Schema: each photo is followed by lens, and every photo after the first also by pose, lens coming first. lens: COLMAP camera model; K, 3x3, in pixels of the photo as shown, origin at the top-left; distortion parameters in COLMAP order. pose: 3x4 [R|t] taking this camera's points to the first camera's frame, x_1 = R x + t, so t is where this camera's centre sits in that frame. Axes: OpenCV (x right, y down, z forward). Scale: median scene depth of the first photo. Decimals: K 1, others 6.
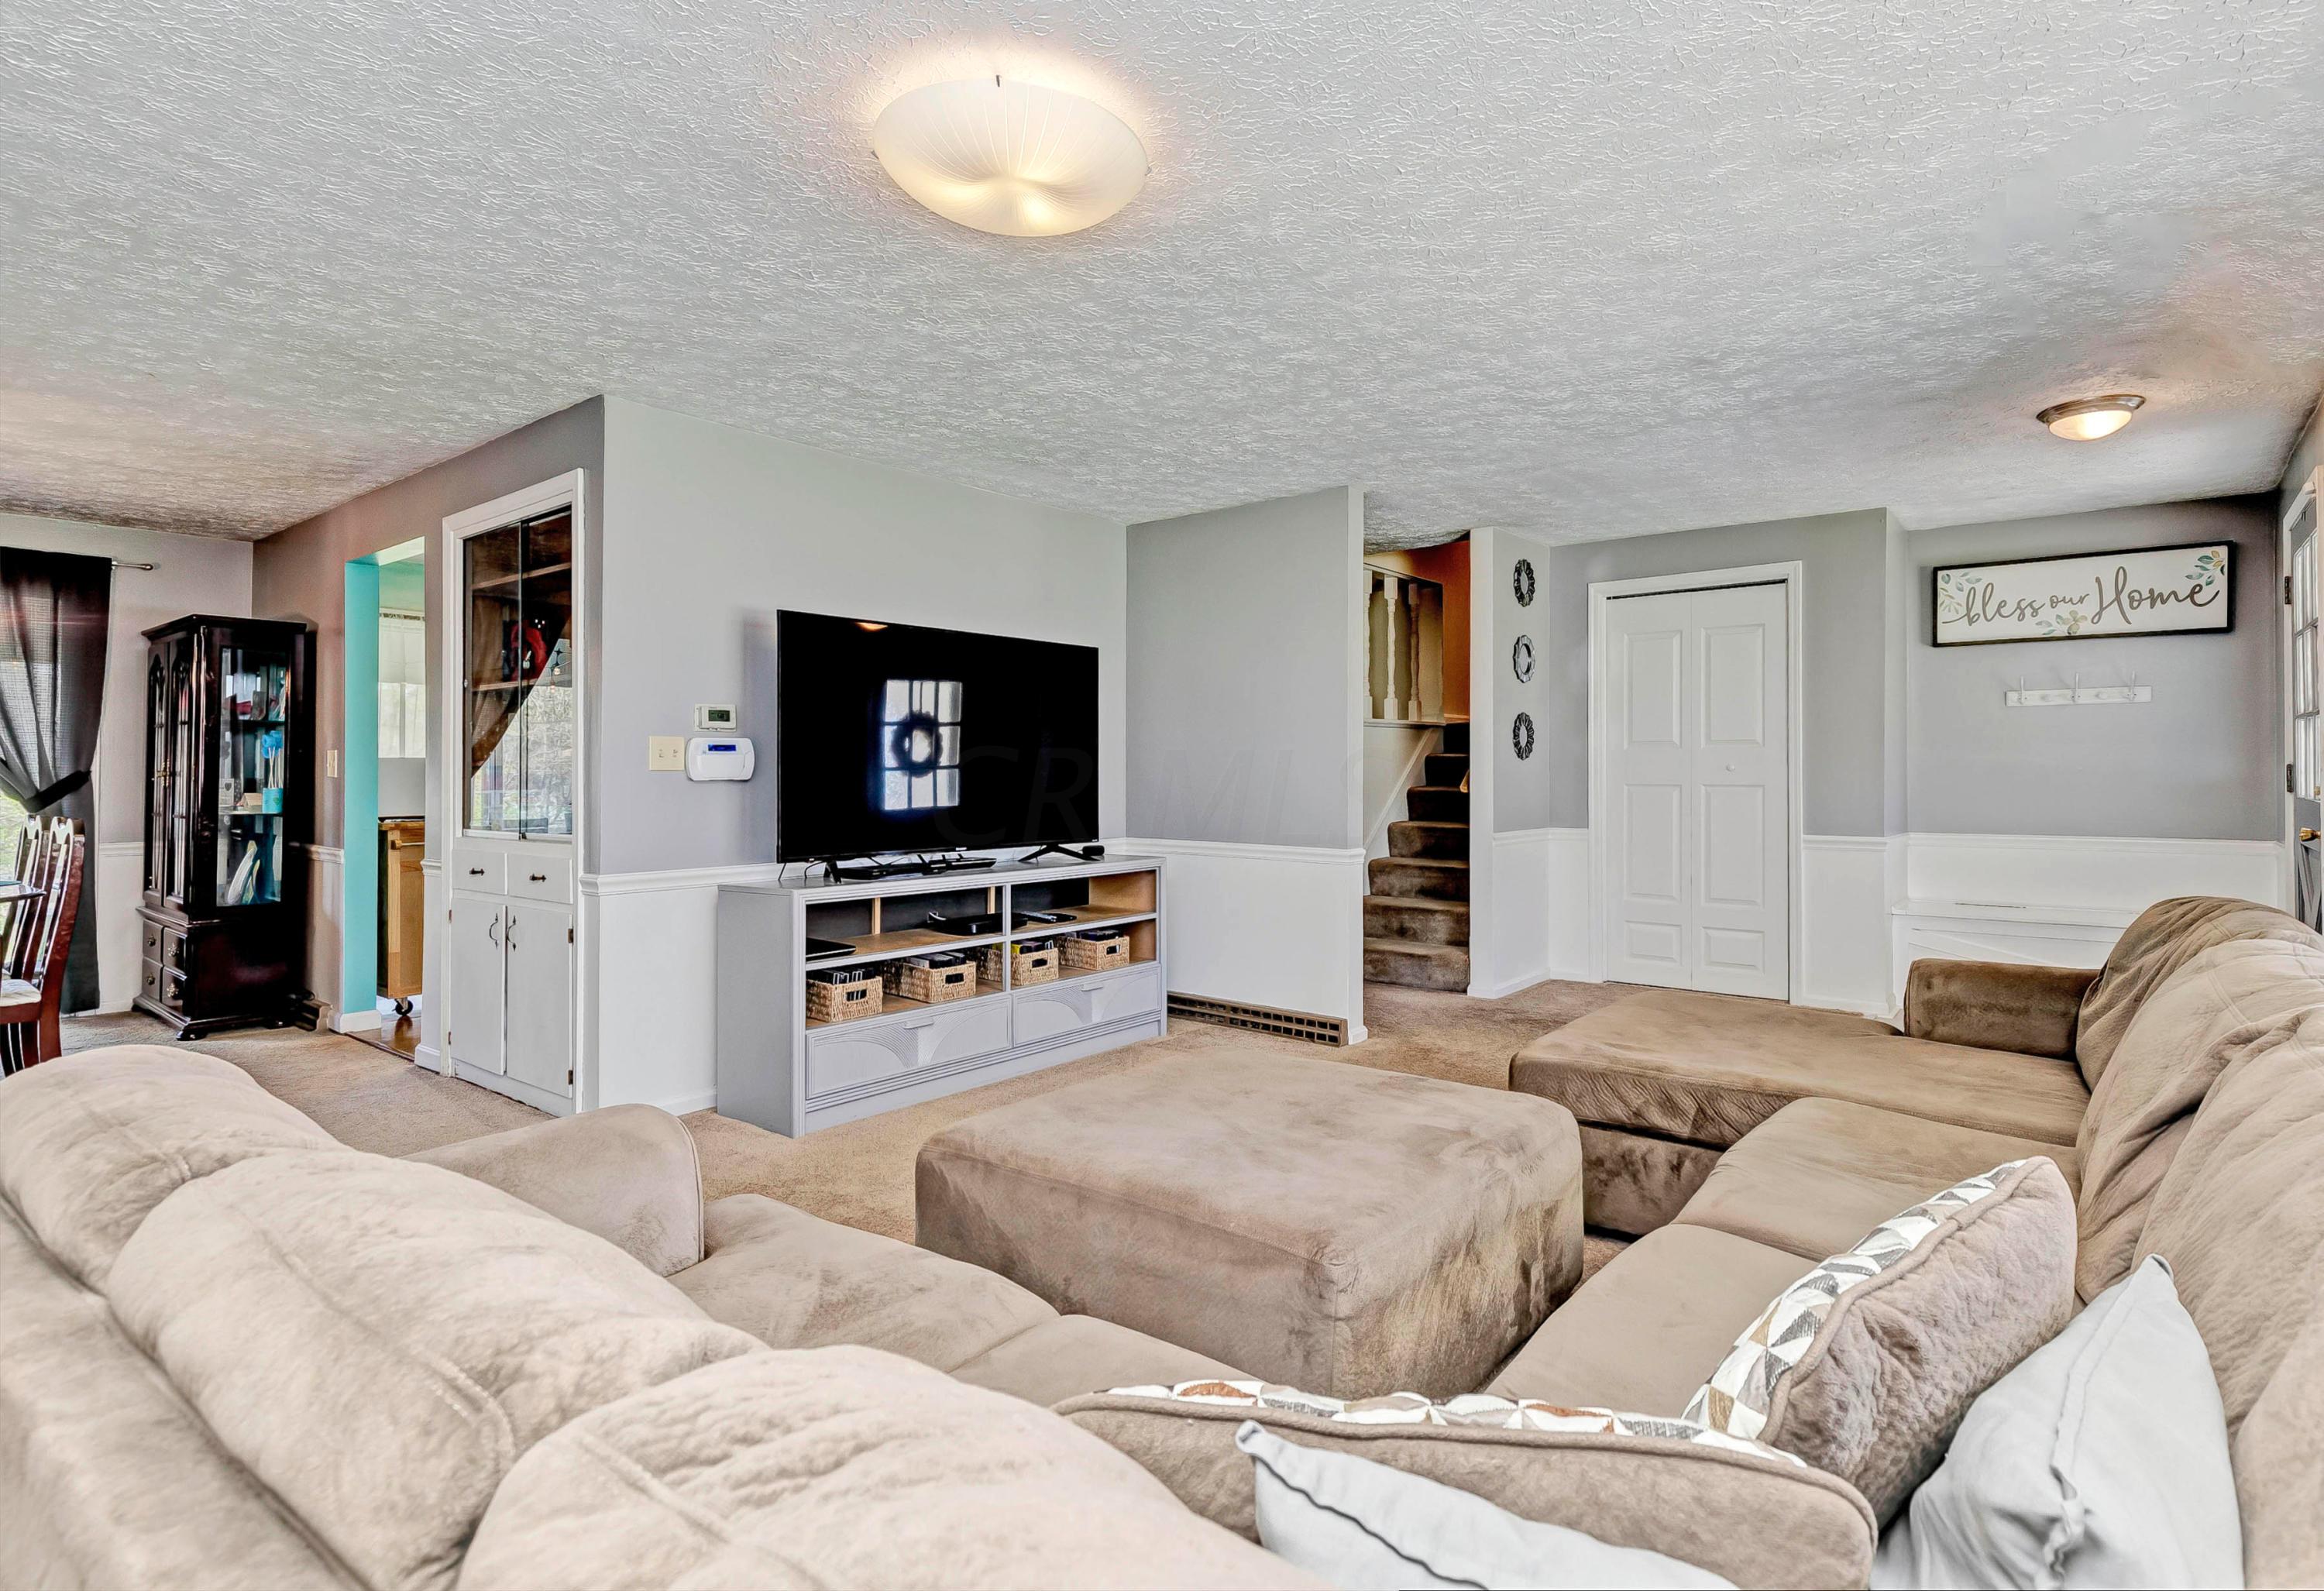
lens RADIAL K [[1140.4, 0, 1139.1], [0, 1140.4, 798.4], [0, 0, 1]] dist [0.004378, 0.001199]
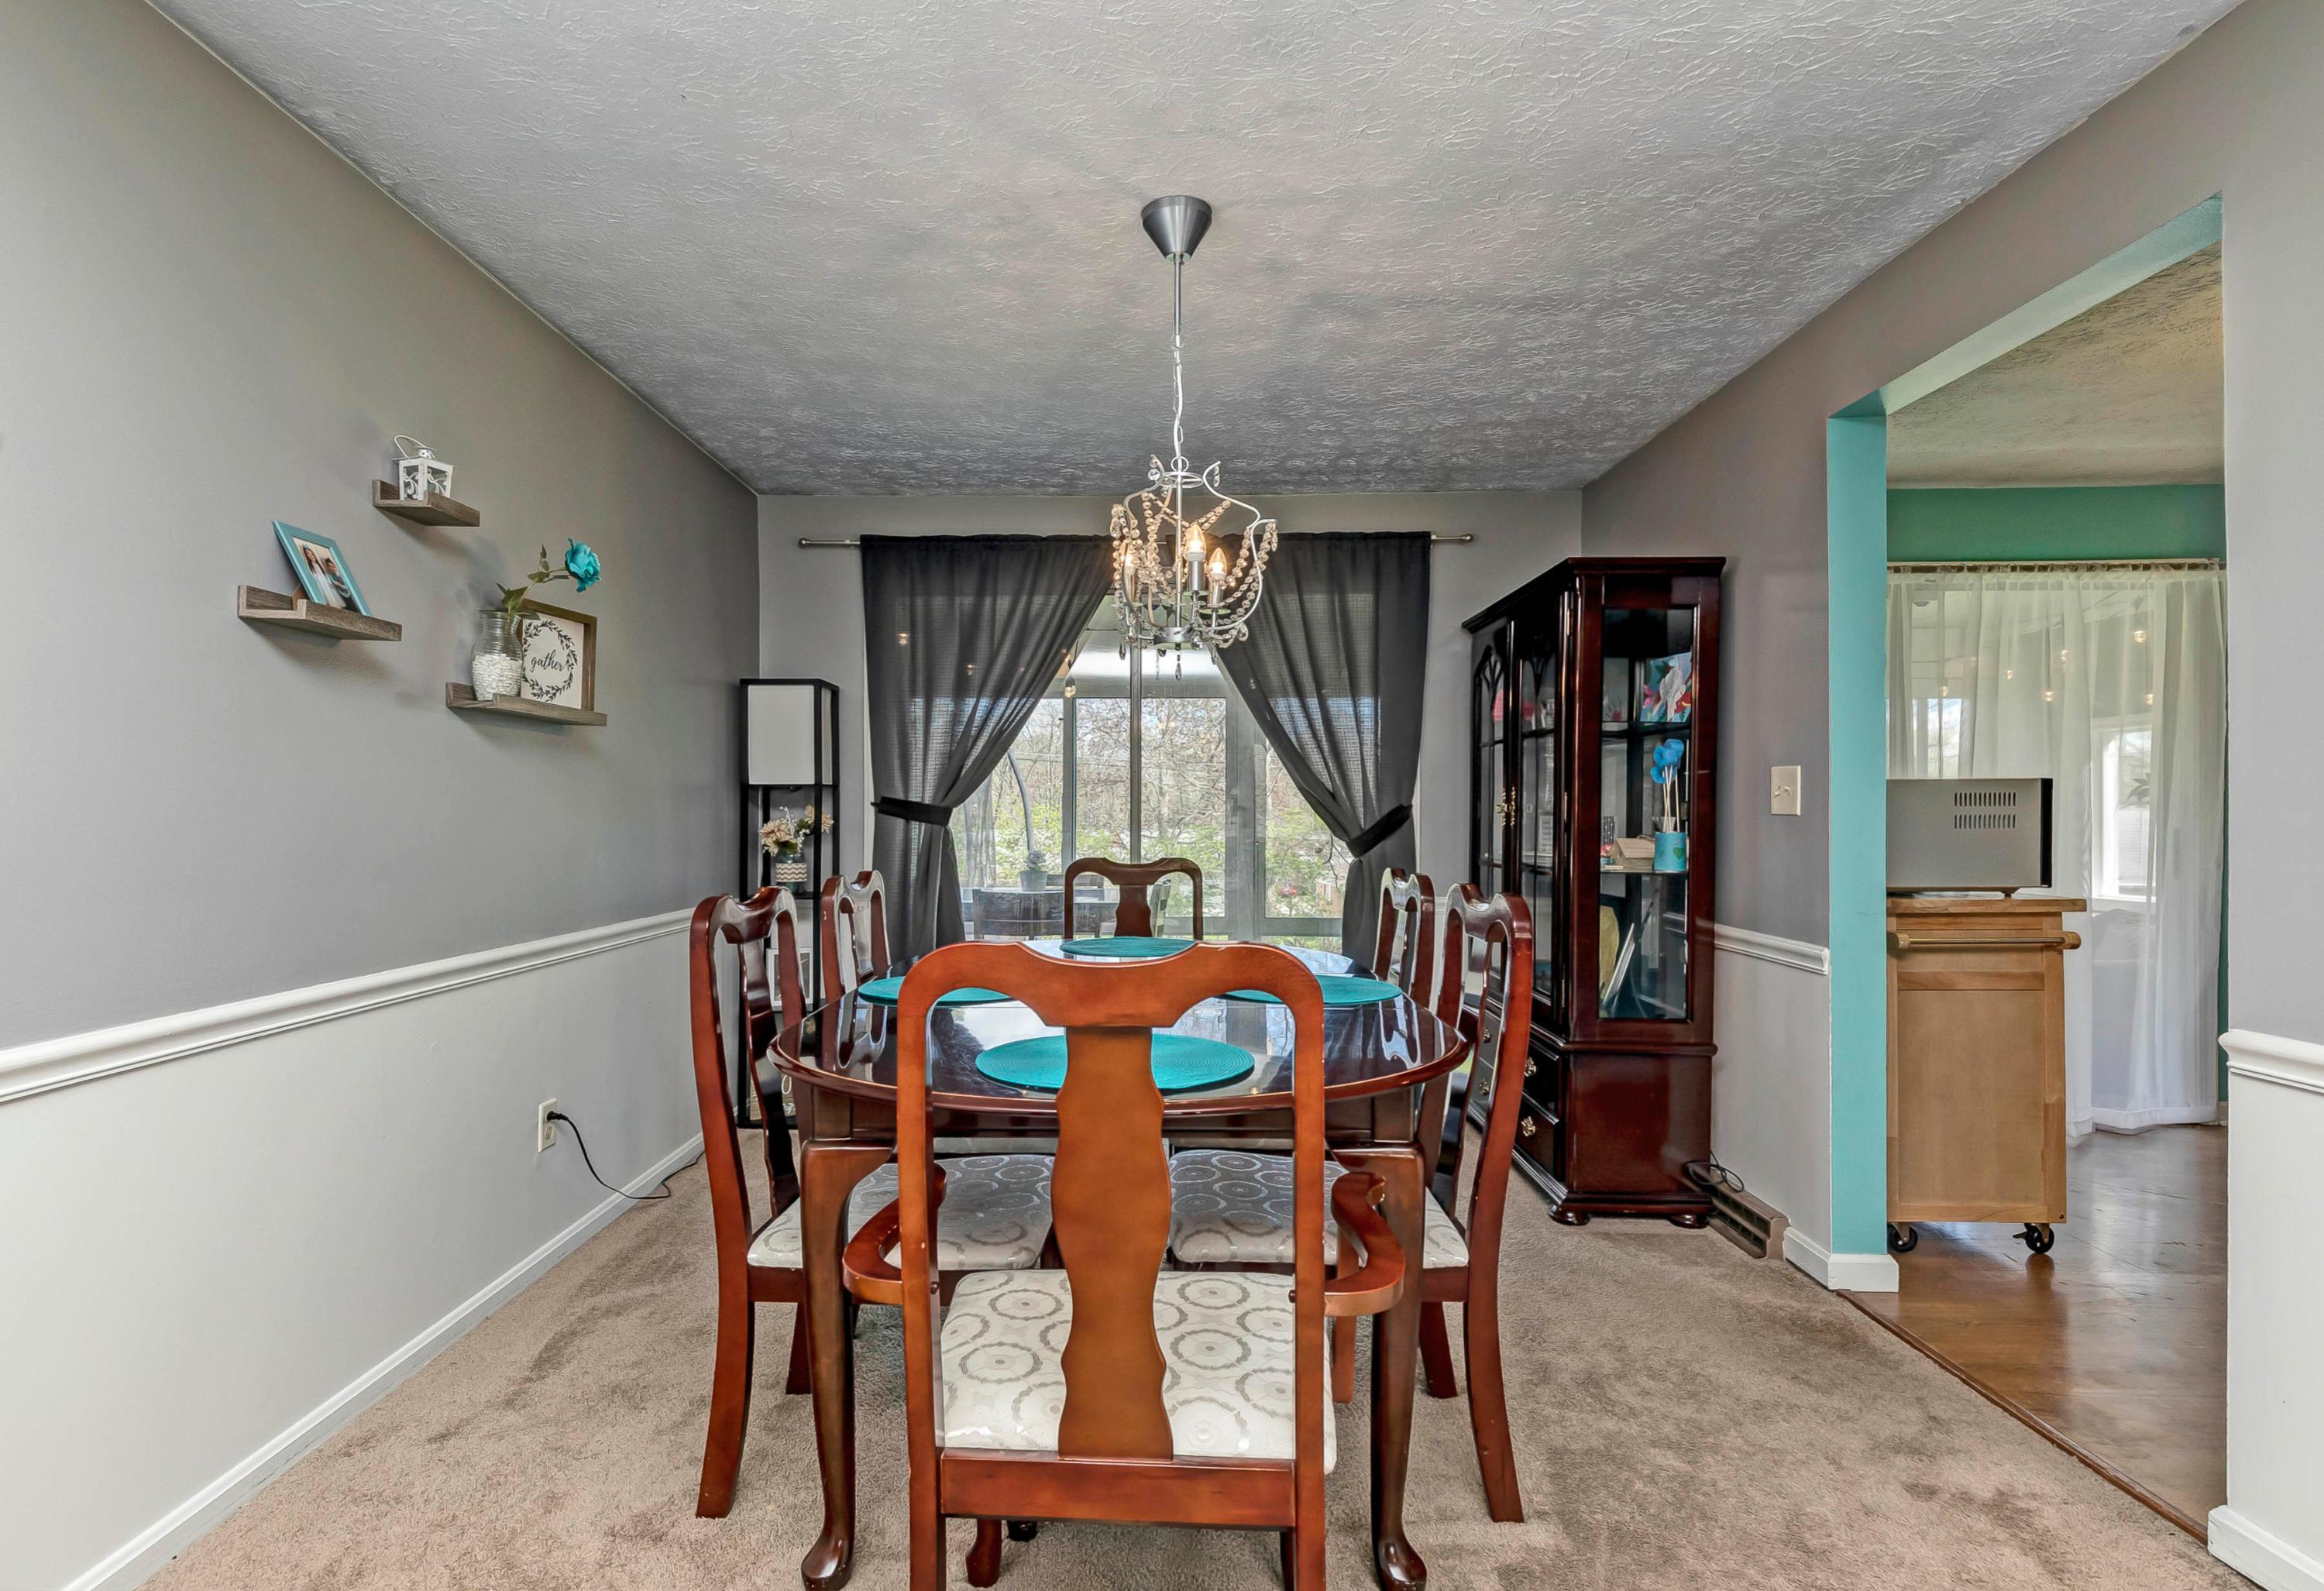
lens RADIAL K [[1140.4, 0, 1139.1], [0, 1140.4, 798.4], [0, 0, 1]] dist [0.004378, 0.001199]
pose [[0.640966, -0.013097, -0.767458, -0.433001], [-0.011646, 0.999573, -0.026785, -0.005584], [0.767481, 0.026106, 0.640540, 0.355573]]
